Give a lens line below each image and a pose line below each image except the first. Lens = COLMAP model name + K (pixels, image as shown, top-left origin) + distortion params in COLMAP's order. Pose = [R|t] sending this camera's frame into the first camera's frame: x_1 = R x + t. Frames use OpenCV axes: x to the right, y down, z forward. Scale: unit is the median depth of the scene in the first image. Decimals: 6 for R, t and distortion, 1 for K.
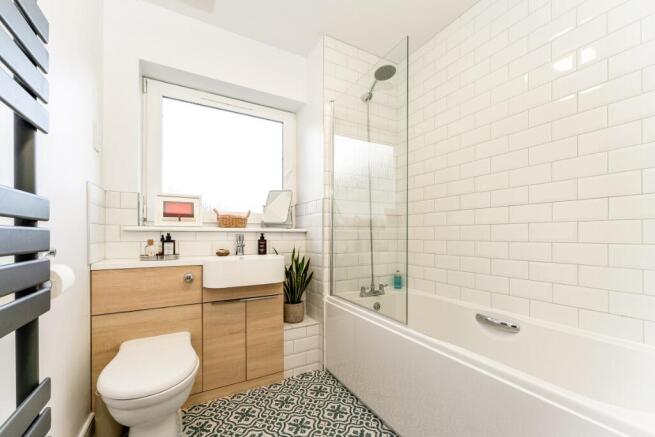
lens RADIAL K [[266.7, 0, 327.8], [0, 266.7, 235.9], [0, 0, 1]] dist [0.000690, 0.000064]
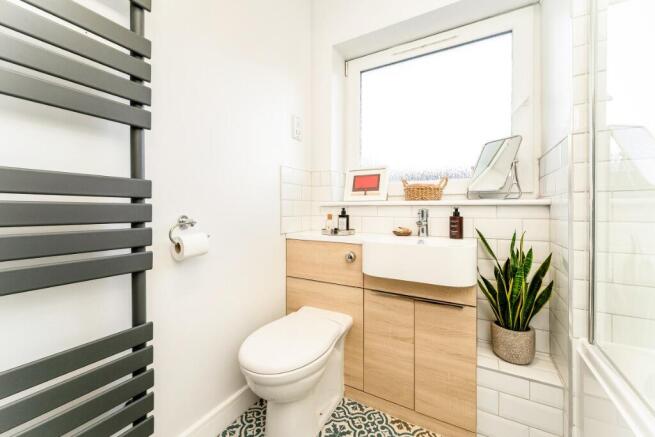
lens RADIAL K [[262.8, 0, 328.0], [0, 262.8, 209.2], [0, 0, 1]] dist [-0.003530, -0.000233]
pose [[0.513461, -0.001621, -0.858112, 0.175053], [-0.003515, 0.999986, -0.003993, -0.001609], [0.858106, 0.005066, 0.513448, 0.403465]]
